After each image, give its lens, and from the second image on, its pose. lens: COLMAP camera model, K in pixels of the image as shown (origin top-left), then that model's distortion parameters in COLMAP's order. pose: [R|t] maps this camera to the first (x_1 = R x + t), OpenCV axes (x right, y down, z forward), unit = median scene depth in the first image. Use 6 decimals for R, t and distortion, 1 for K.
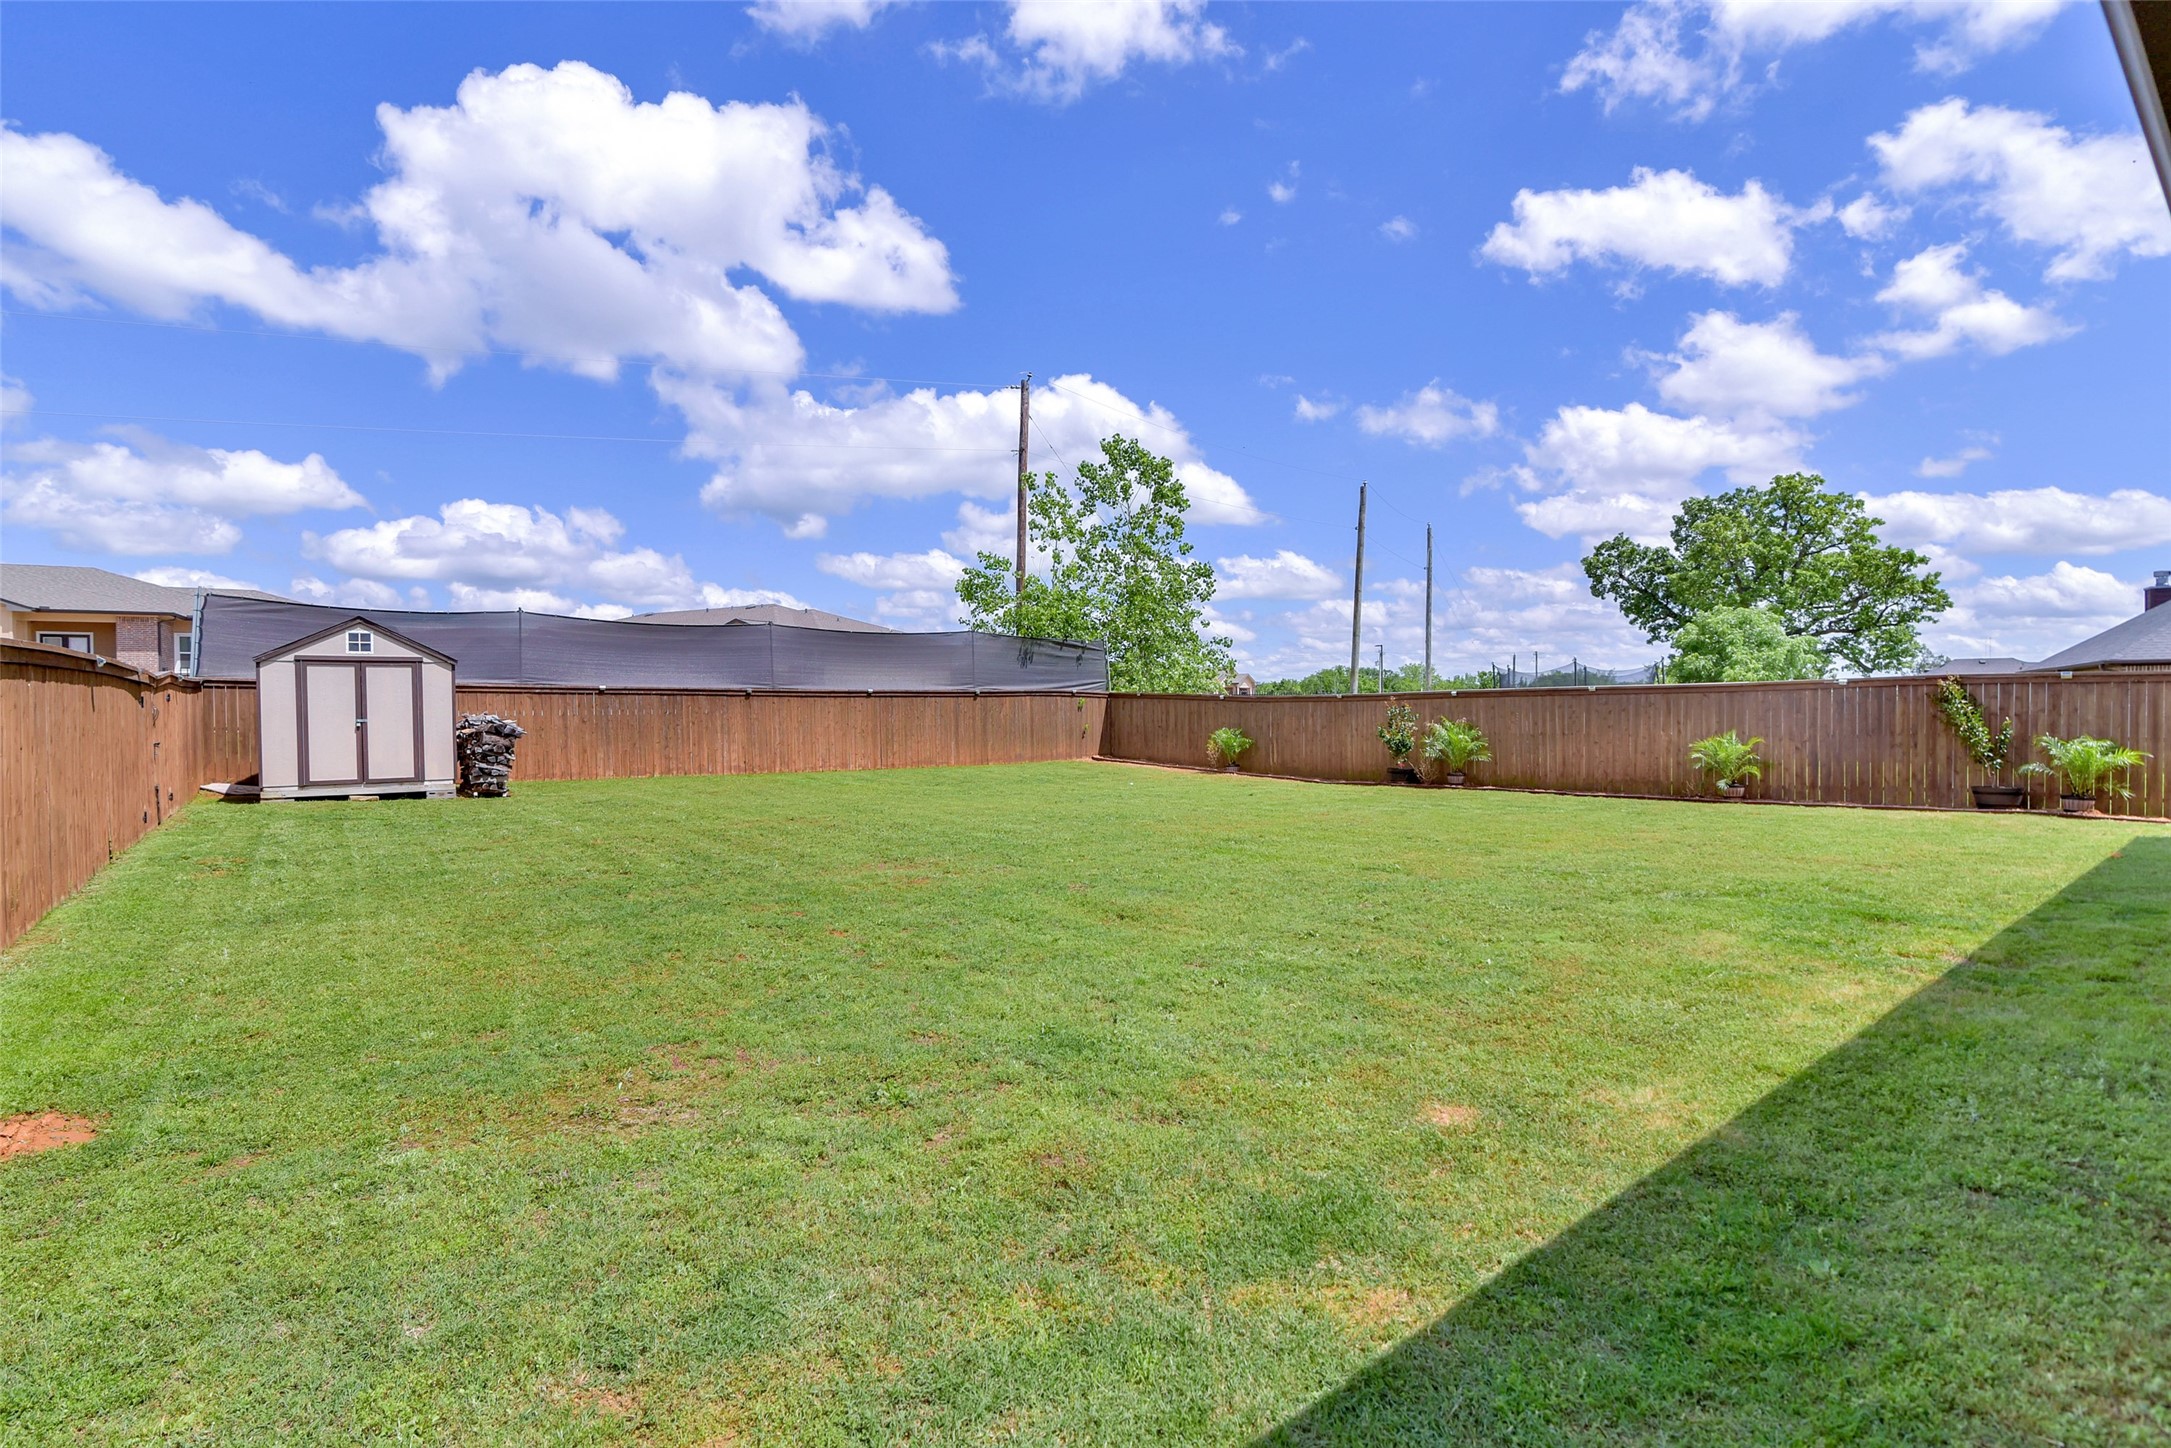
lens RADIAL K [[1017.1, 0, 1153.4], [0, 1017.1, 753.0], [0, 0, 1]] dist [0.001454, -0.000034]
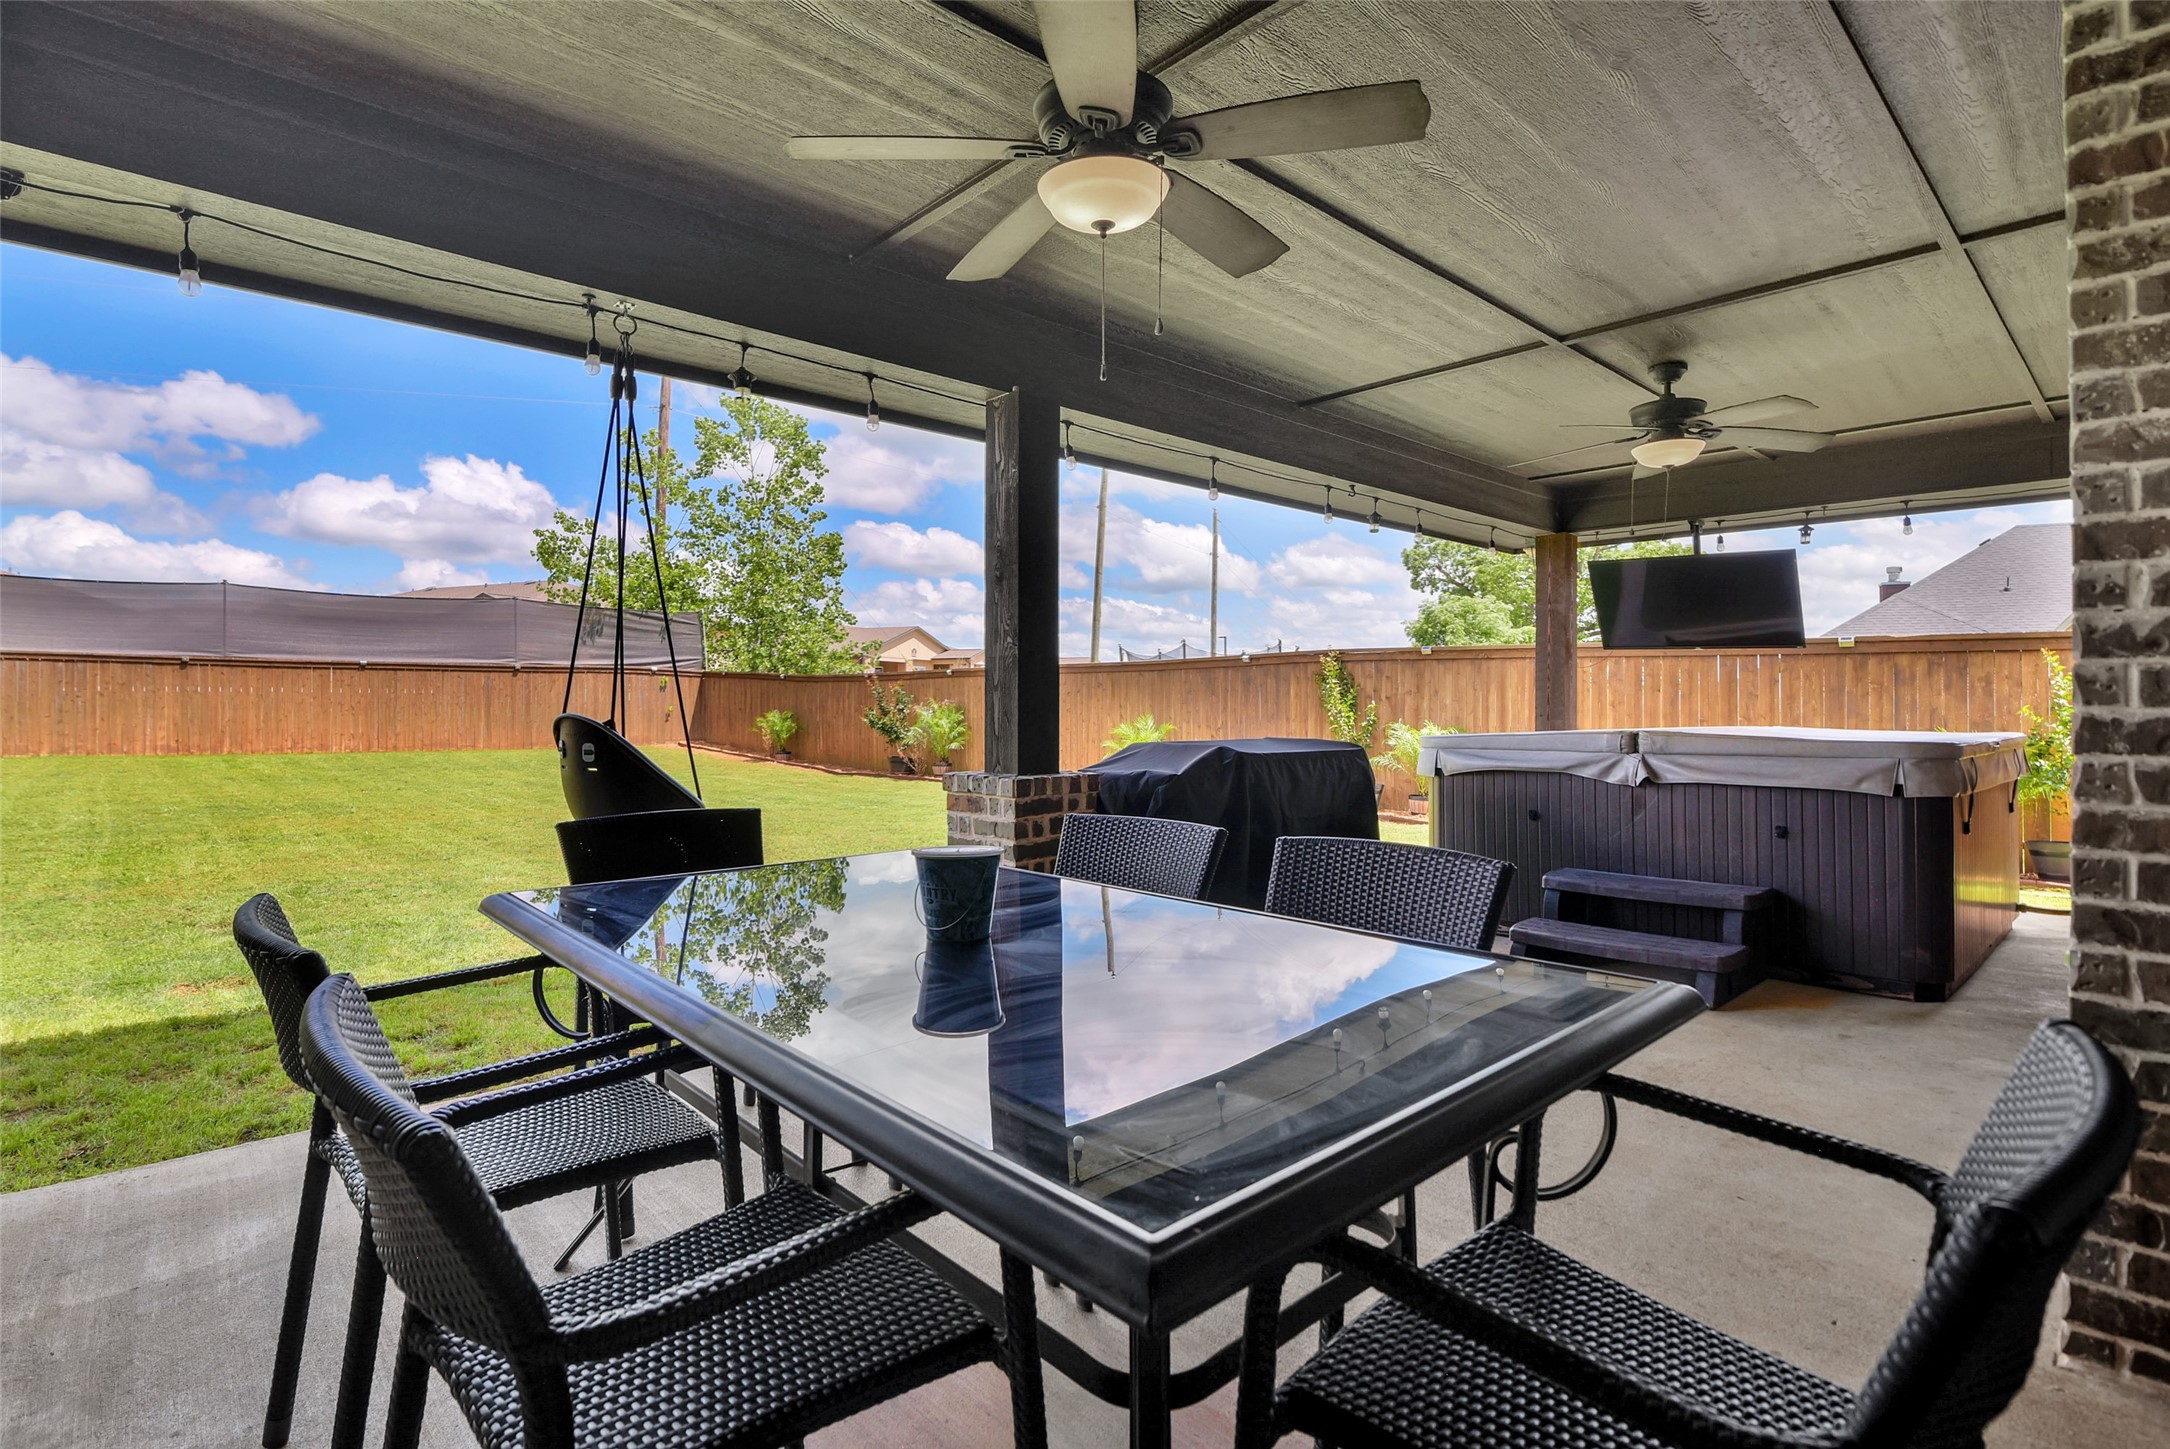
lens RADIAL K [[1016.7, 0, 1092.4], [0, 1016.7, 706.2], [0, 0, 1]] dist [0.001454, -0.000034]
pose [[0.999455, 0.014831, 0.029491, 0.332567], [-0.013743, 0.999229, -0.036774, 0.000637], [-0.030014, 0.036348, 0.998888, 0.095876]]
